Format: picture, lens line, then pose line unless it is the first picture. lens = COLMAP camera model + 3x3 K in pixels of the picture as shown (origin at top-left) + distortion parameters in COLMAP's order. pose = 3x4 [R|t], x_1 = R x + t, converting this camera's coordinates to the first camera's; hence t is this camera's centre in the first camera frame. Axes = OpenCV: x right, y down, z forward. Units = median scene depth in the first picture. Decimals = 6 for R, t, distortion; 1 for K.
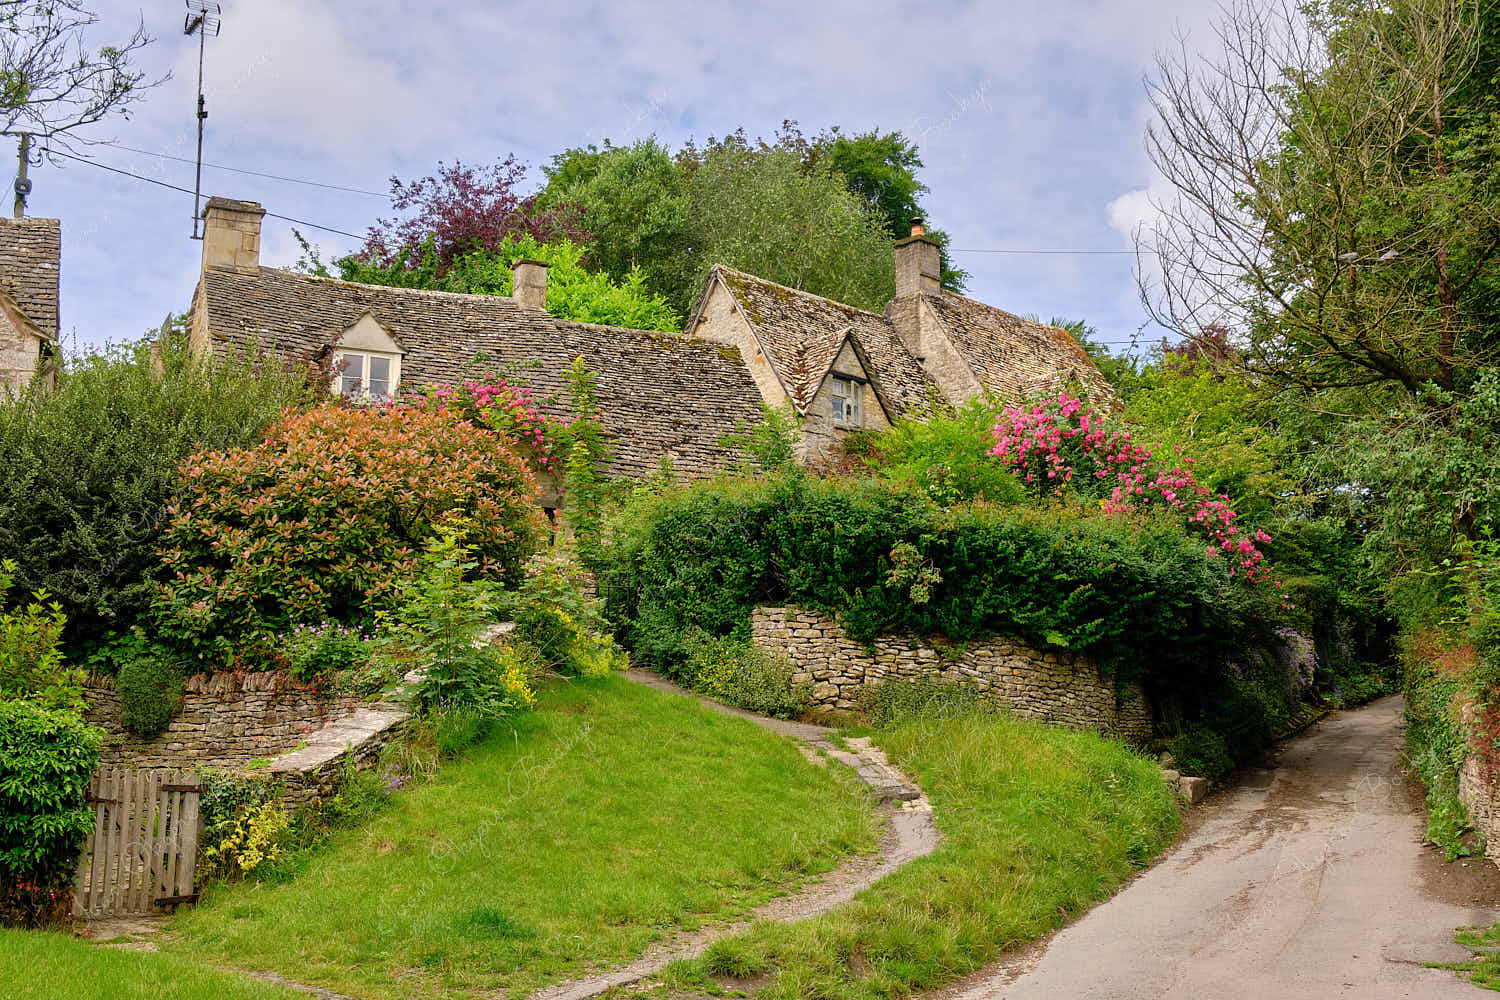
lens RADIAL K [[1989.5, 0, 750.0], [0, 1989.5, 500.0], [0, 0, 1]] dist [0.002029, 0.001222]
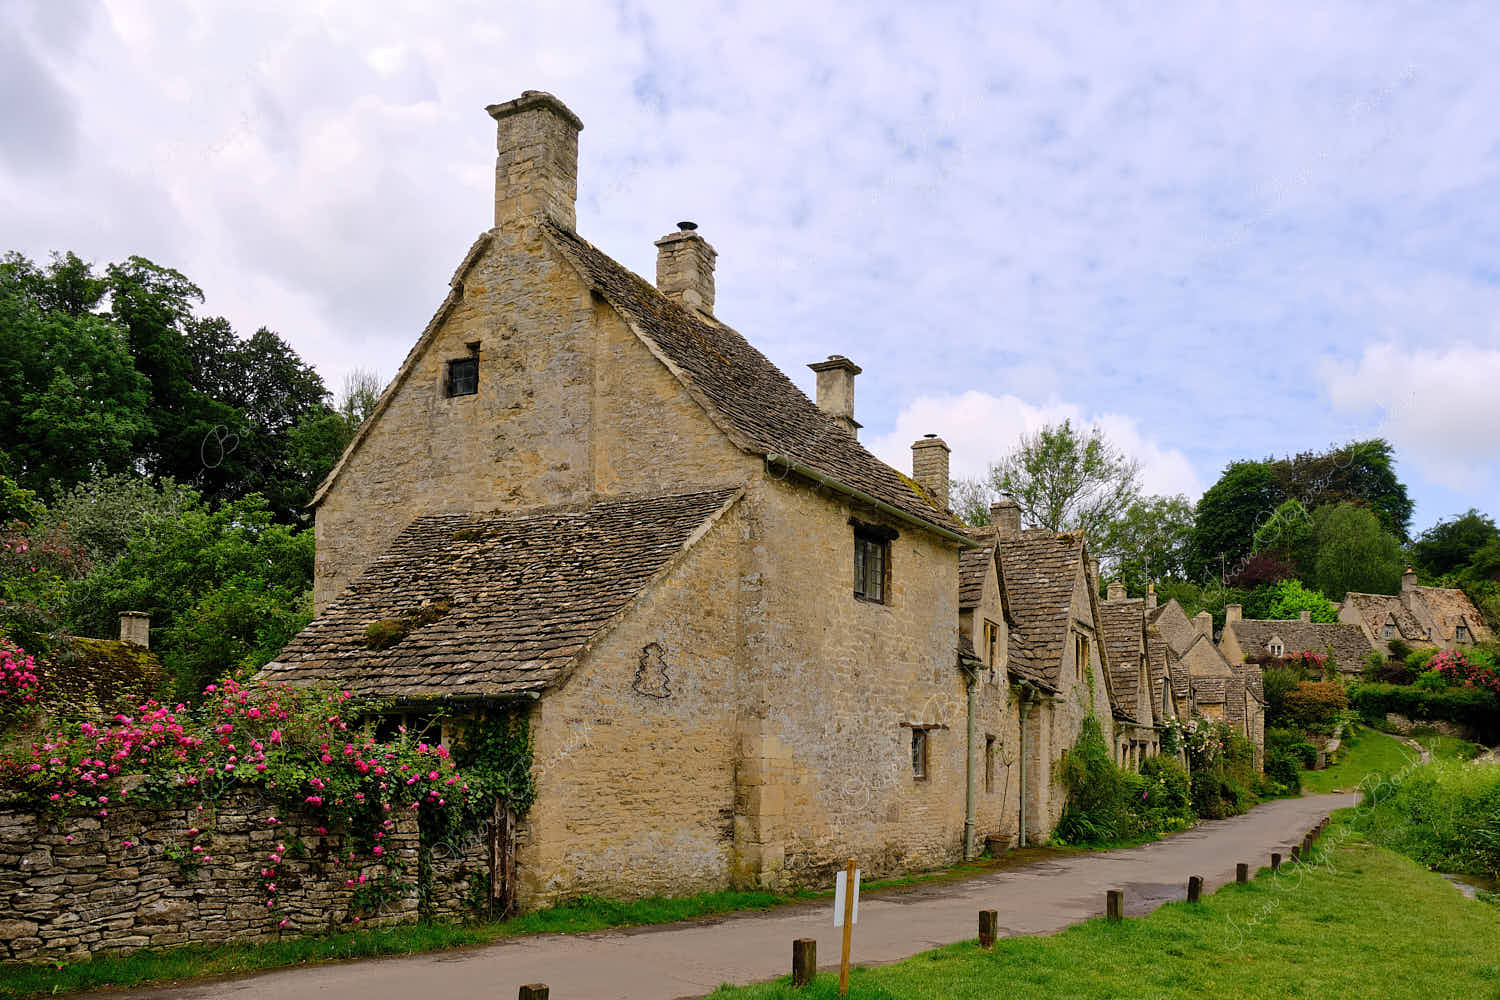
lens RADIAL K [[1194.1, 0, 752.2], [0, 1194.1, 718.3], [0, 0, 1]] dist [-0.011625, -0.002151]
pose [[0.926774, -0.003525, -0.375602, -0.349485], [0.063695, 0.986949, 0.147900, -0.473104], [0.370179, -0.160994, 0.914903, -2.341843]]
